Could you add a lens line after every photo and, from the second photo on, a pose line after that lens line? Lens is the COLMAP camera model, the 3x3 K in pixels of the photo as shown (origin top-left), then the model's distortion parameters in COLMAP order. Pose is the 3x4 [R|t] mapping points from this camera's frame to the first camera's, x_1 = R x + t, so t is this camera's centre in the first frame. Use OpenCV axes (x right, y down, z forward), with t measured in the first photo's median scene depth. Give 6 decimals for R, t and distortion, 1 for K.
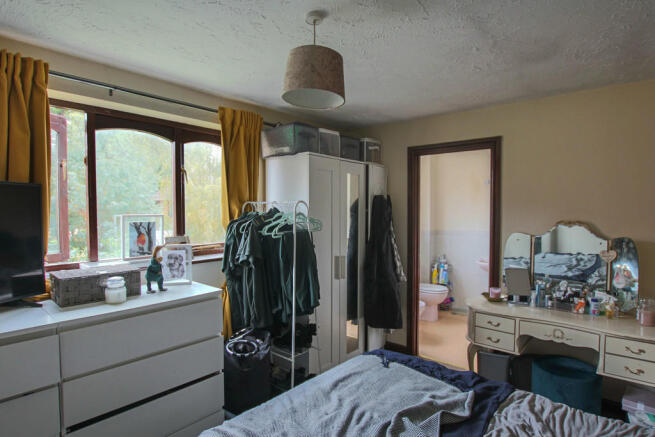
lens RADIAL K [[351.1, 0, 327.5], [0, 351.1, 218.5], [0, 0, 1]] dist [-0.042729, -0.000150]
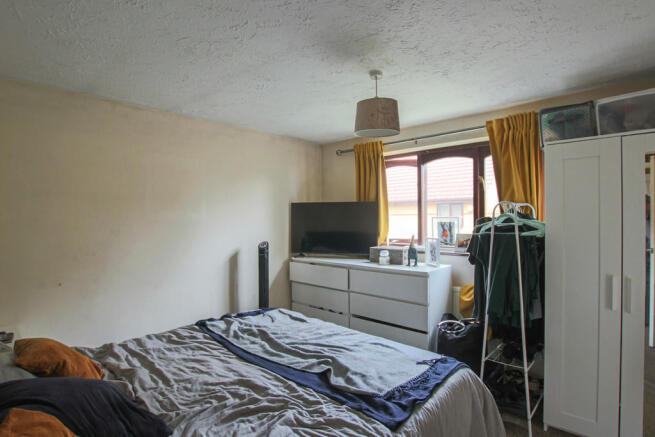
lens RADIAL K [[351.1, 0, 327.5], [0, 351.1, 218.5], [0, 0, 1]] dist [-0.042729, -0.000150]
pose [[-0.057668, 0.005738, -0.998319, 1.251004], [-0.006577, 0.999960, 0.006127, -0.011605], [0.998314, 0.006919, -0.057627, 0.805136]]
